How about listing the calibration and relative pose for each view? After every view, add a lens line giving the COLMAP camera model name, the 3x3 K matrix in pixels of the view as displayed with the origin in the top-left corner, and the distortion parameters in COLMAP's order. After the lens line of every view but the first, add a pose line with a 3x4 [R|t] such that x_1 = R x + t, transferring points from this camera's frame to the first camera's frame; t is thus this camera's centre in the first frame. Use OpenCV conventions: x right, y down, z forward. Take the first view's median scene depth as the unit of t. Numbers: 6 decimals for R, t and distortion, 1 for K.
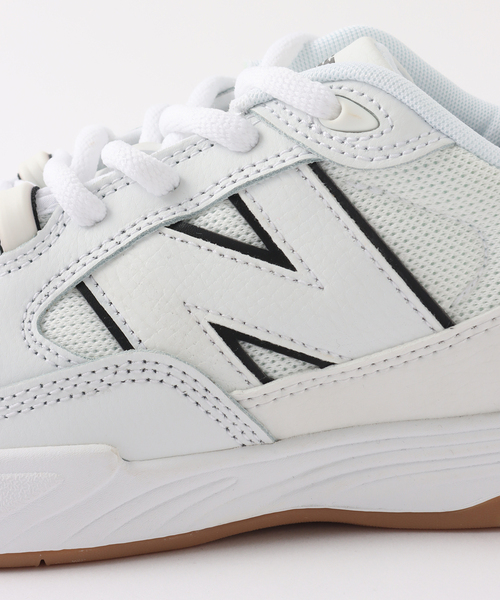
lens RADIAL K [[1589.0, 0, 247.8], [0, 1589.0, 302.3], [0, 0, 1]] dist [0.067554, 0.000000]
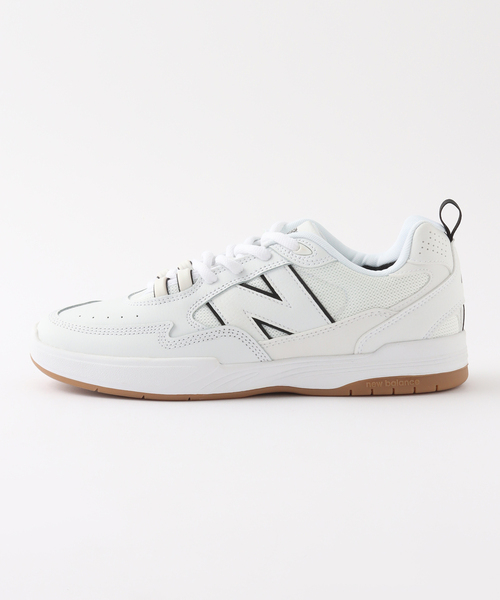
lens RADIAL K [[1110.0, 0, 250.8], [0, 1110.0, 298.9], [0, 0, 1]] dist [-0.012862, 0.000000]
pose [[0.998674, 0.047388, 0.020116, -0.068575], [-0.045379, 0.994842, -0.090721, 0.163724], [-0.024311, 0.089688, 0.995673, -1.033844]]
